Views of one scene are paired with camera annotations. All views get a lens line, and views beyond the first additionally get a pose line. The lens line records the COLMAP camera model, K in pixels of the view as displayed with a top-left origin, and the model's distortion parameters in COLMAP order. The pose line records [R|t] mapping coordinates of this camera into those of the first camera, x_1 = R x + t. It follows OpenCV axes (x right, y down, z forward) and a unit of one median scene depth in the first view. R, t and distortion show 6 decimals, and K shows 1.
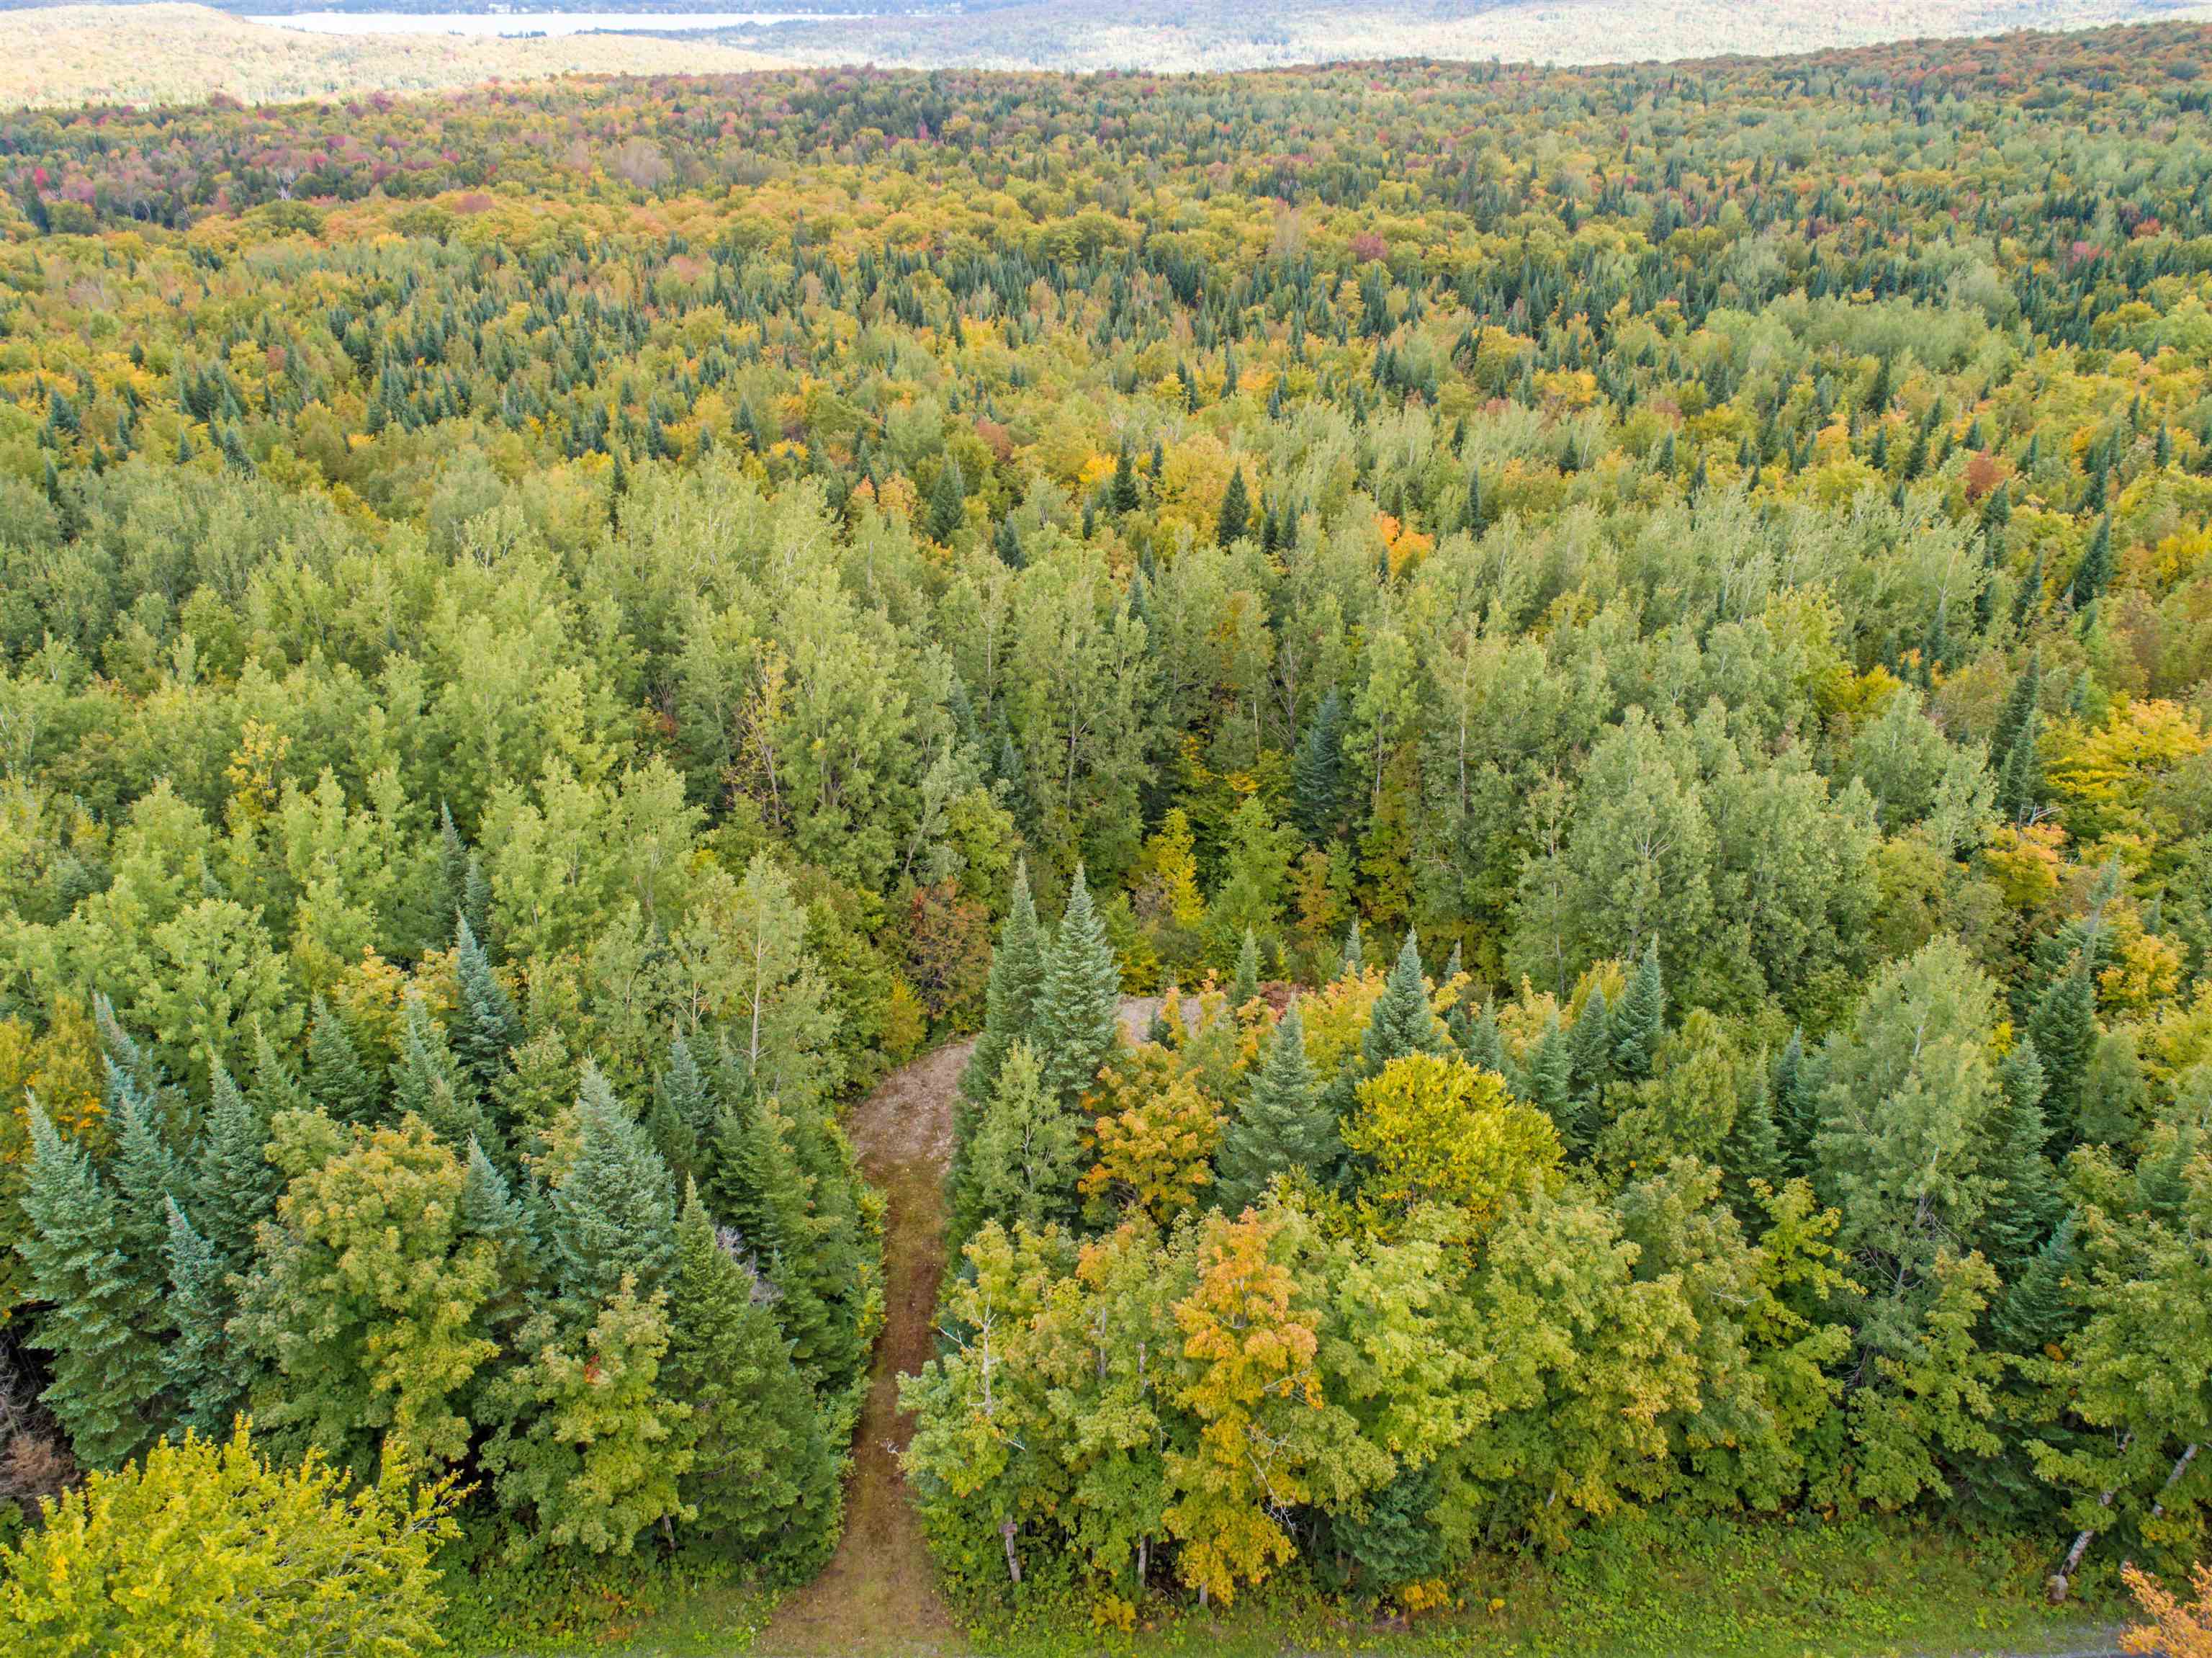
lens RADIAL K [[1663.1, 0, 1099.9], [0, 1663.1, 830.3], [0, 0, 1]] dist [-0.018881, 0.006015]
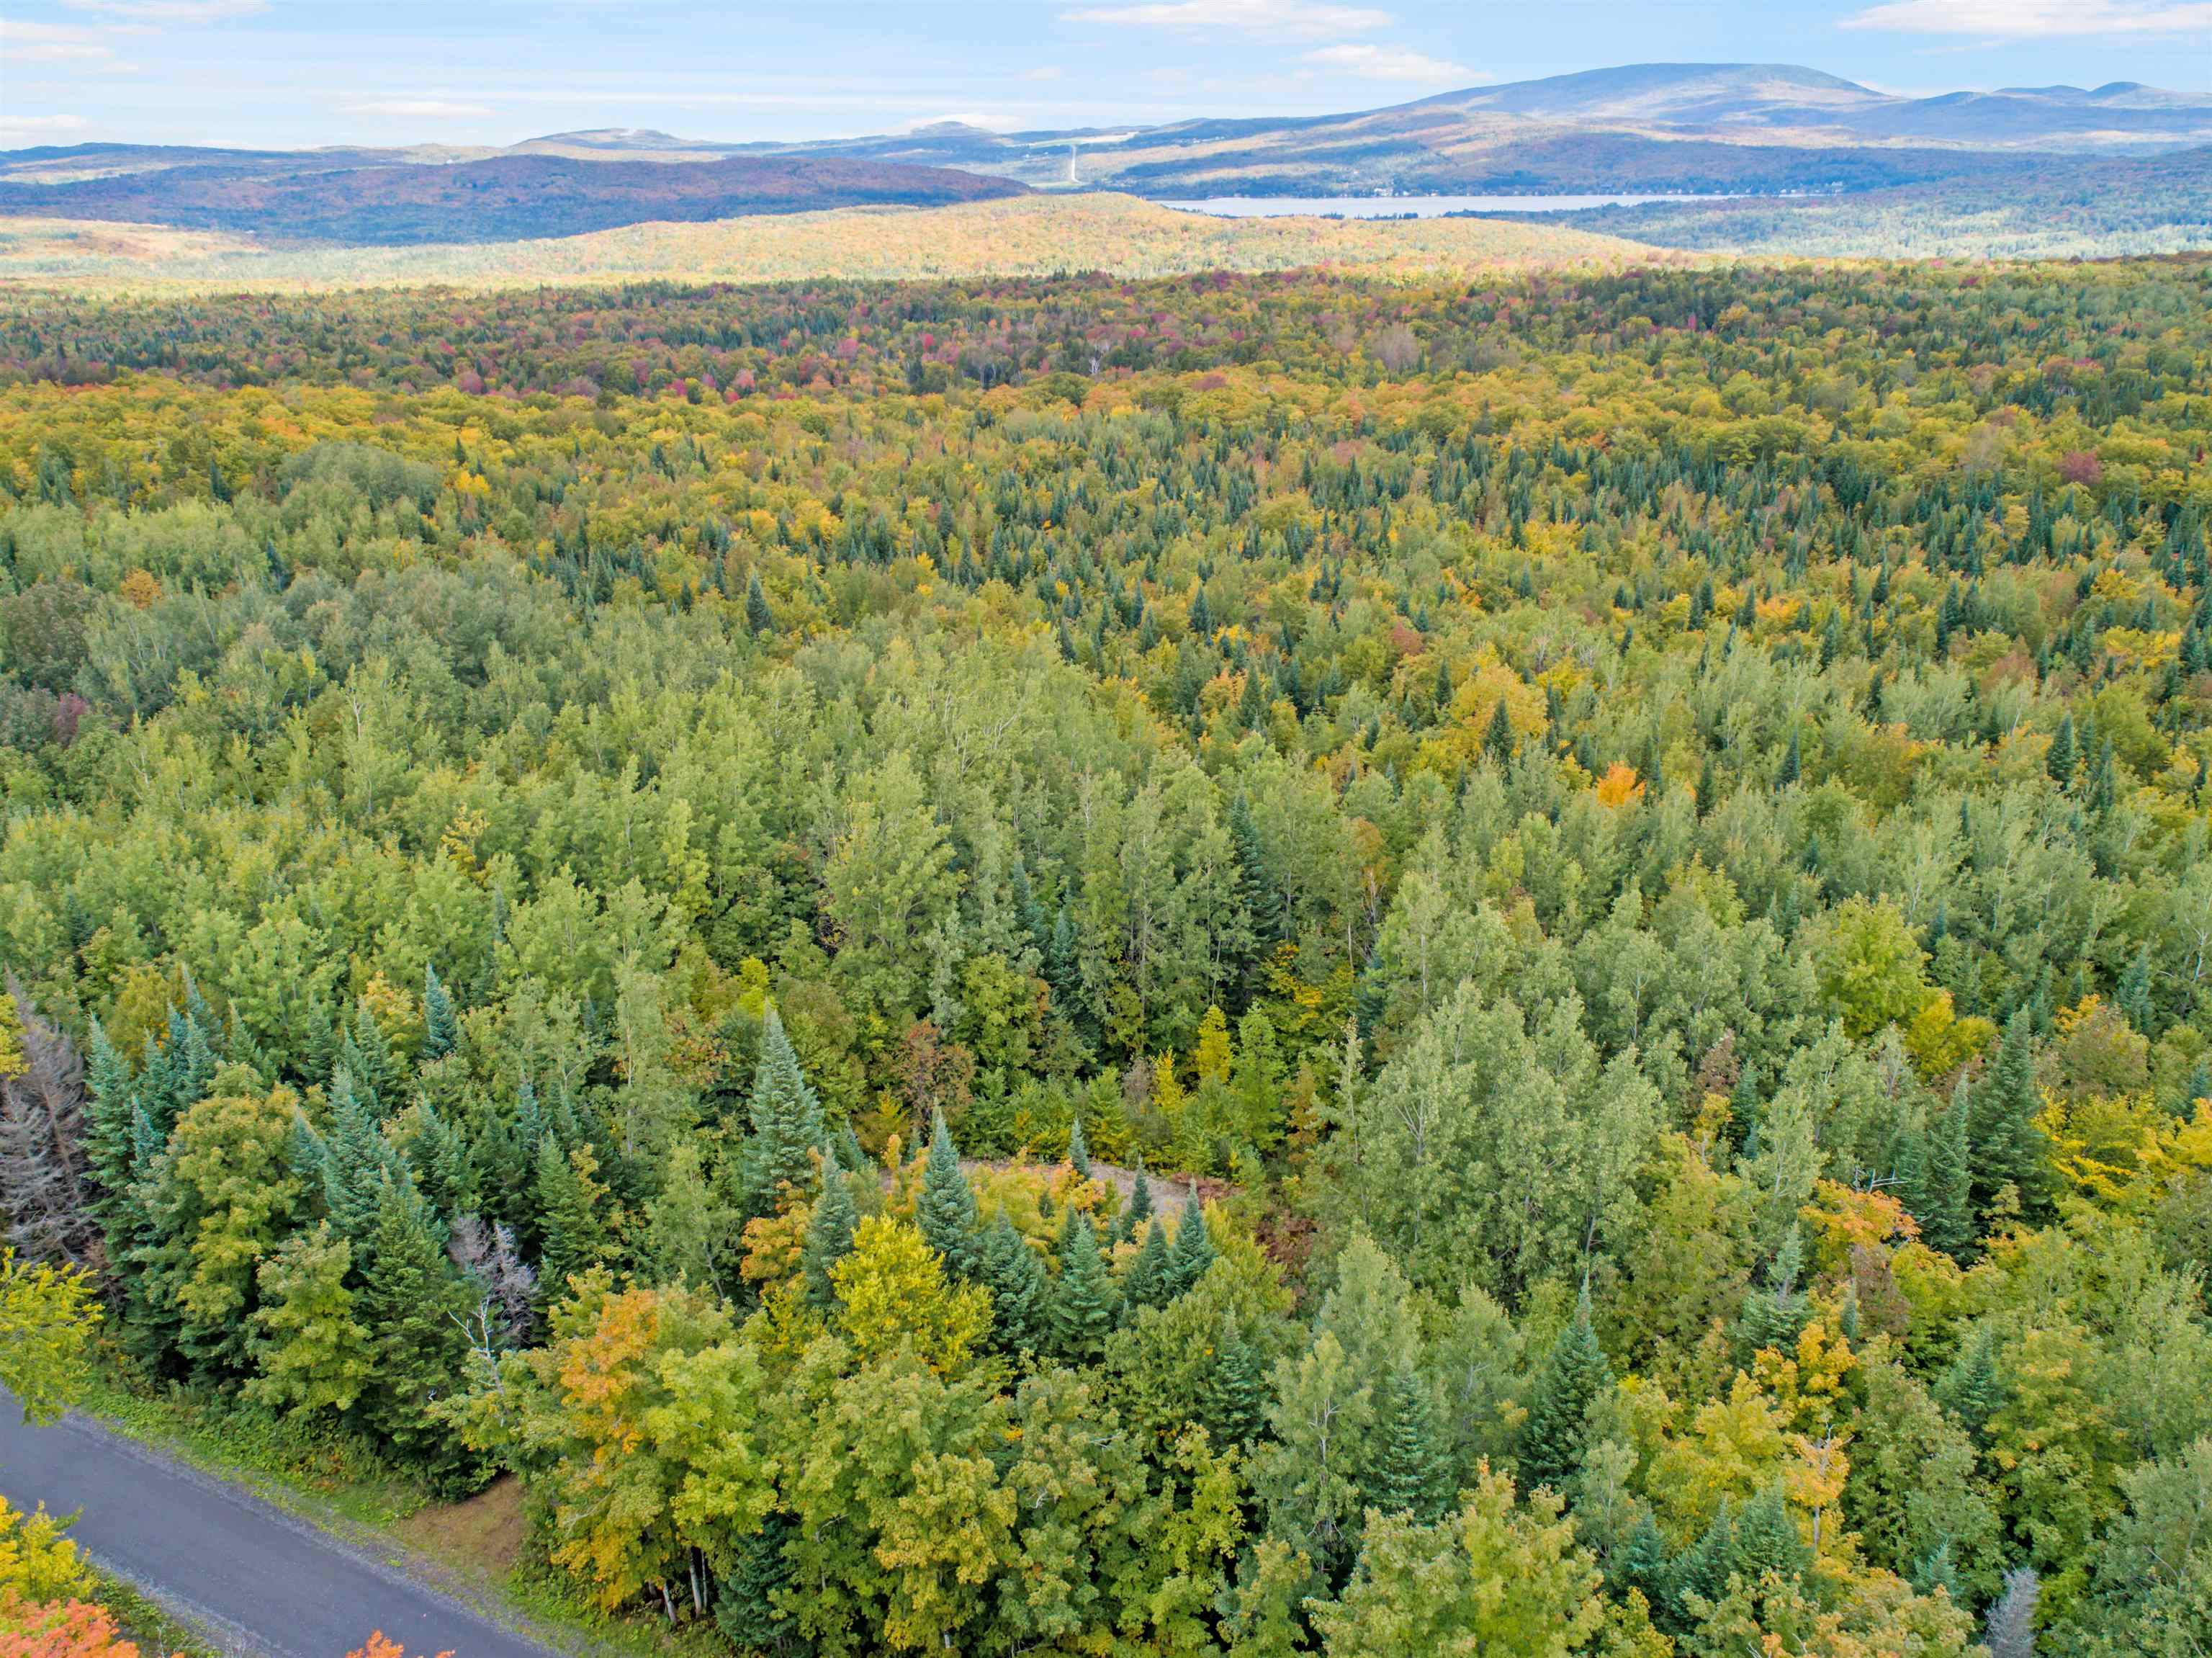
lens RADIAL K [[1663.1, 0, 1099.9], [0, 1663.1, 830.3], [0, 0, 1]] dist [-0.018881, 0.006015]
pose [[0.888280, 0.149269, -0.434369, 0.109778], [-0.188570, 0.980859, -0.048556, -0.014954], [0.418807, 0.125041, 0.899425, -0.006022]]
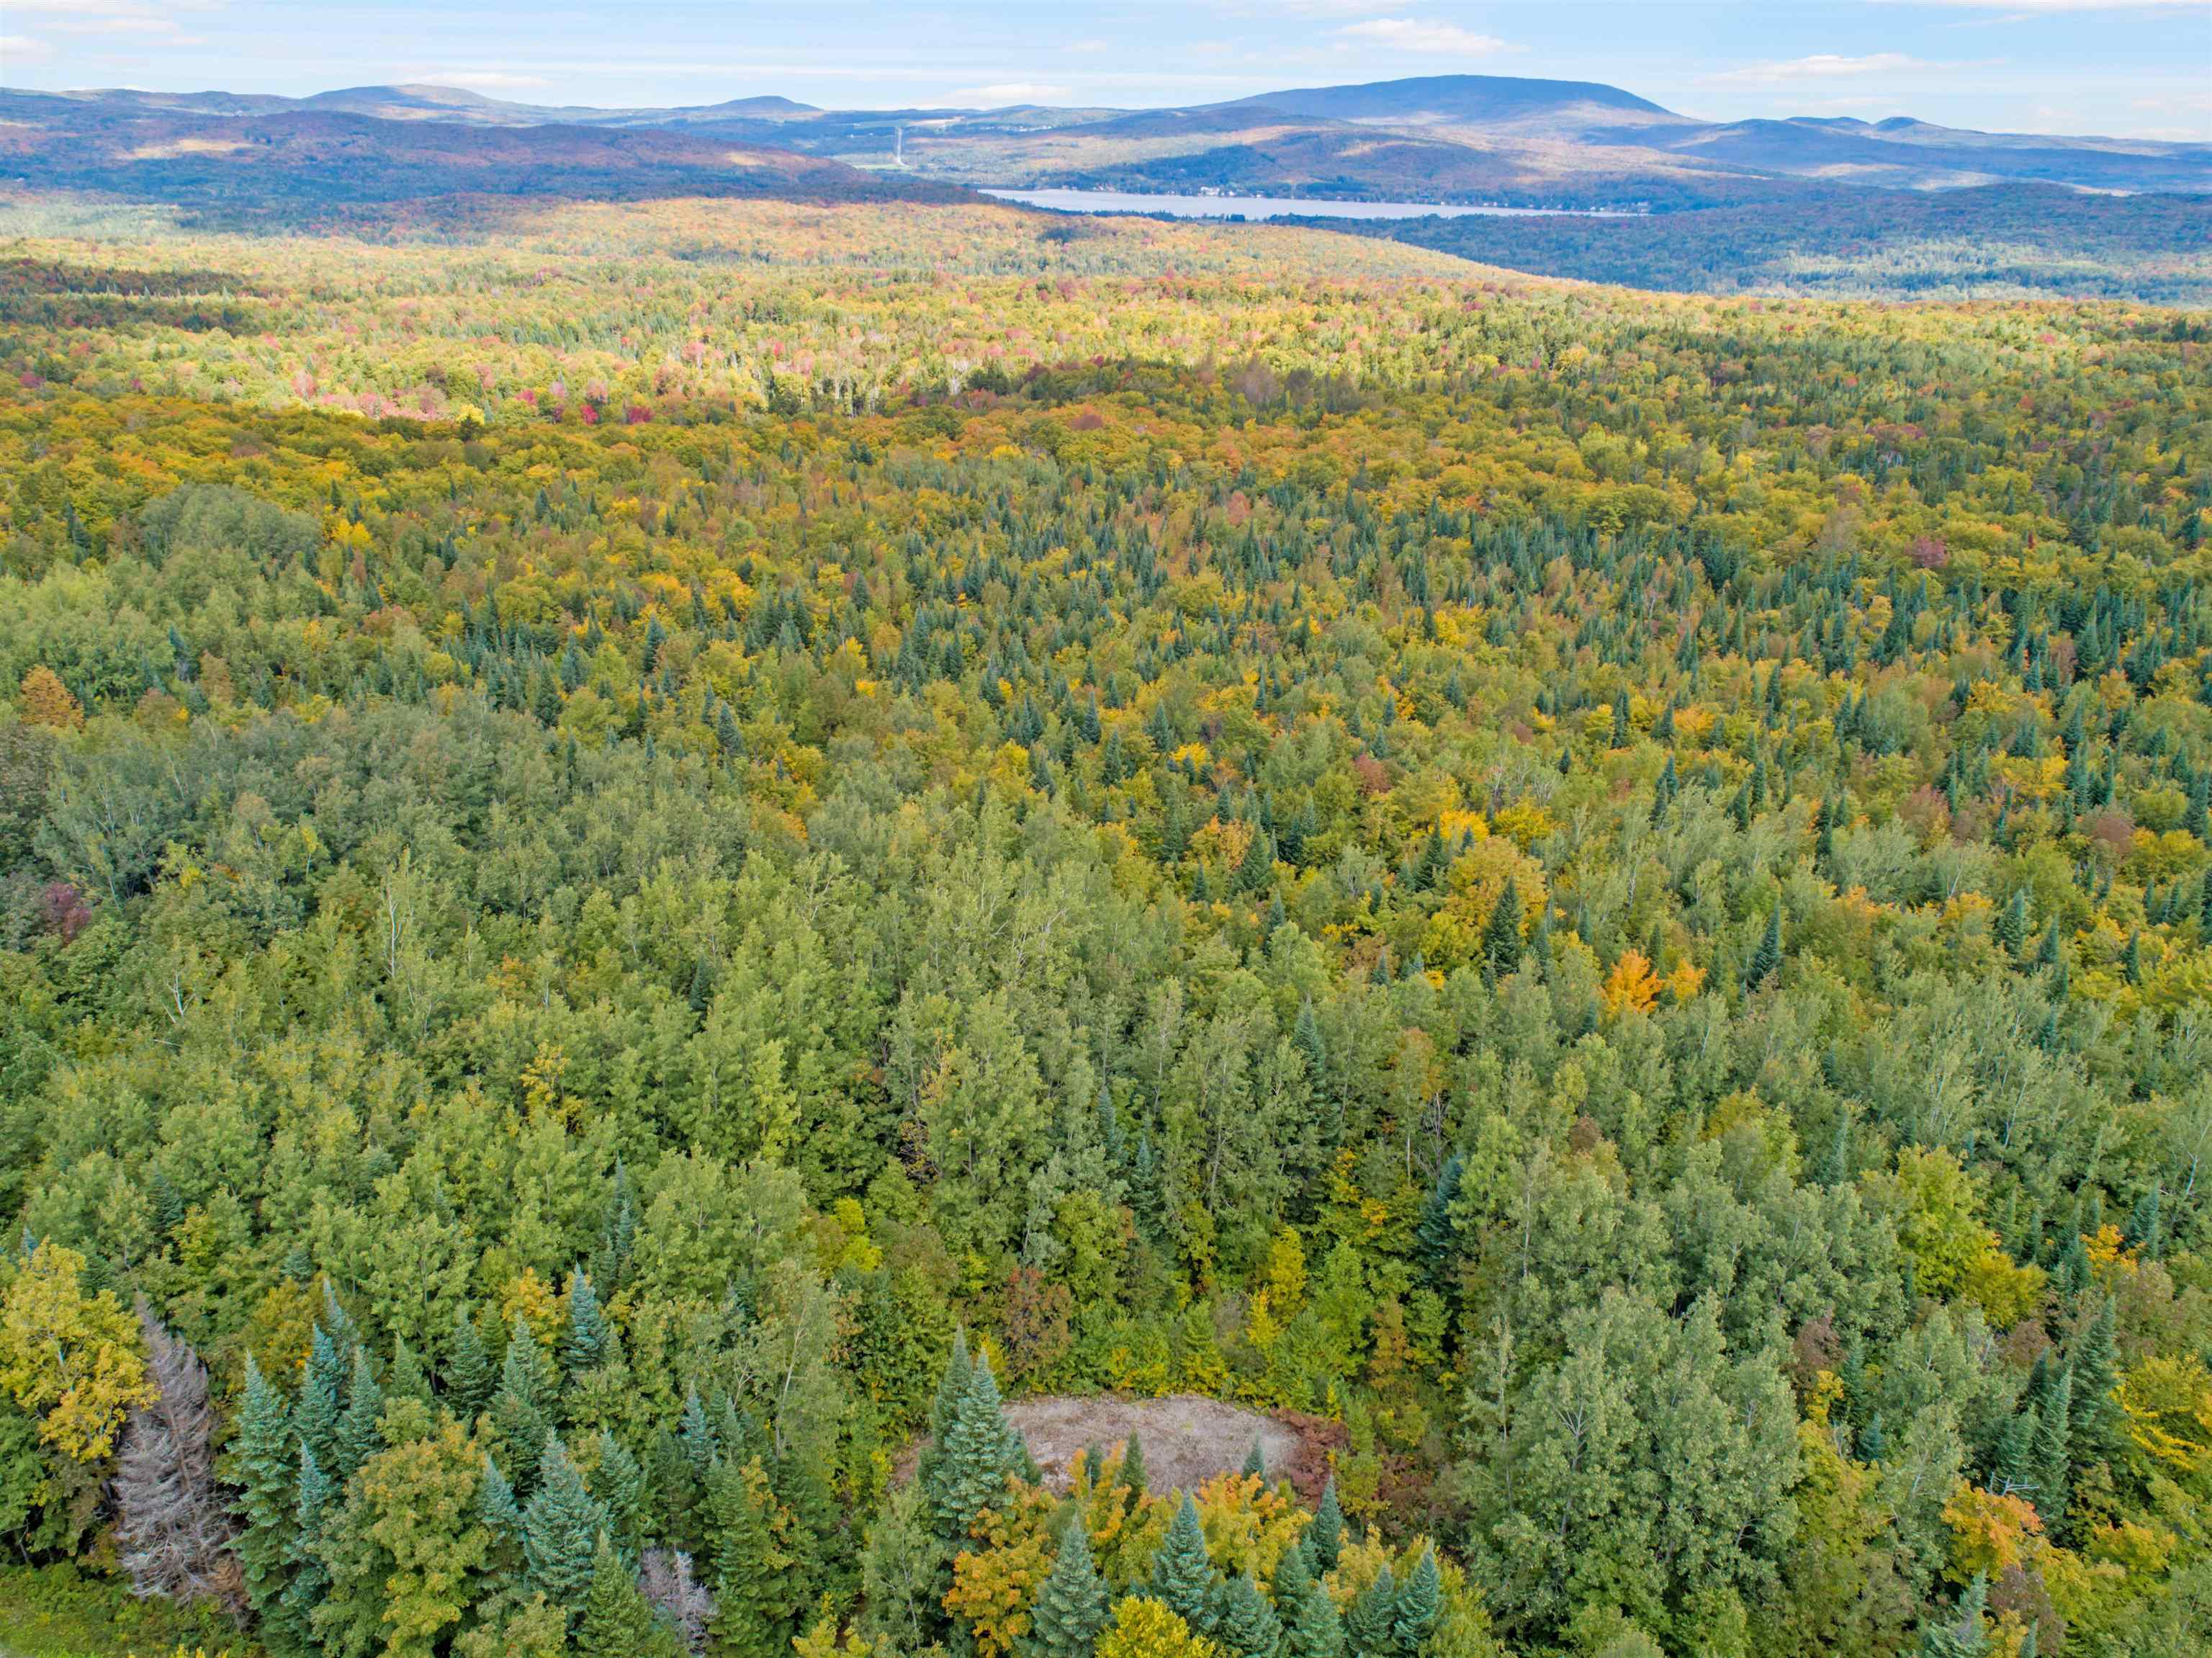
lens RADIAL K [[1663.1, 0, 1099.9], [0, 1663.1, 830.3], [0, 0, 1]] dist [-0.018881, 0.006015]
pose [[0.928732, 0.157269, -0.335744, 0.065490], [-0.188494, 0.980095, -0.062314, -0.045814], [0.319261, 0.121159, 0.939890, -0.031001]]
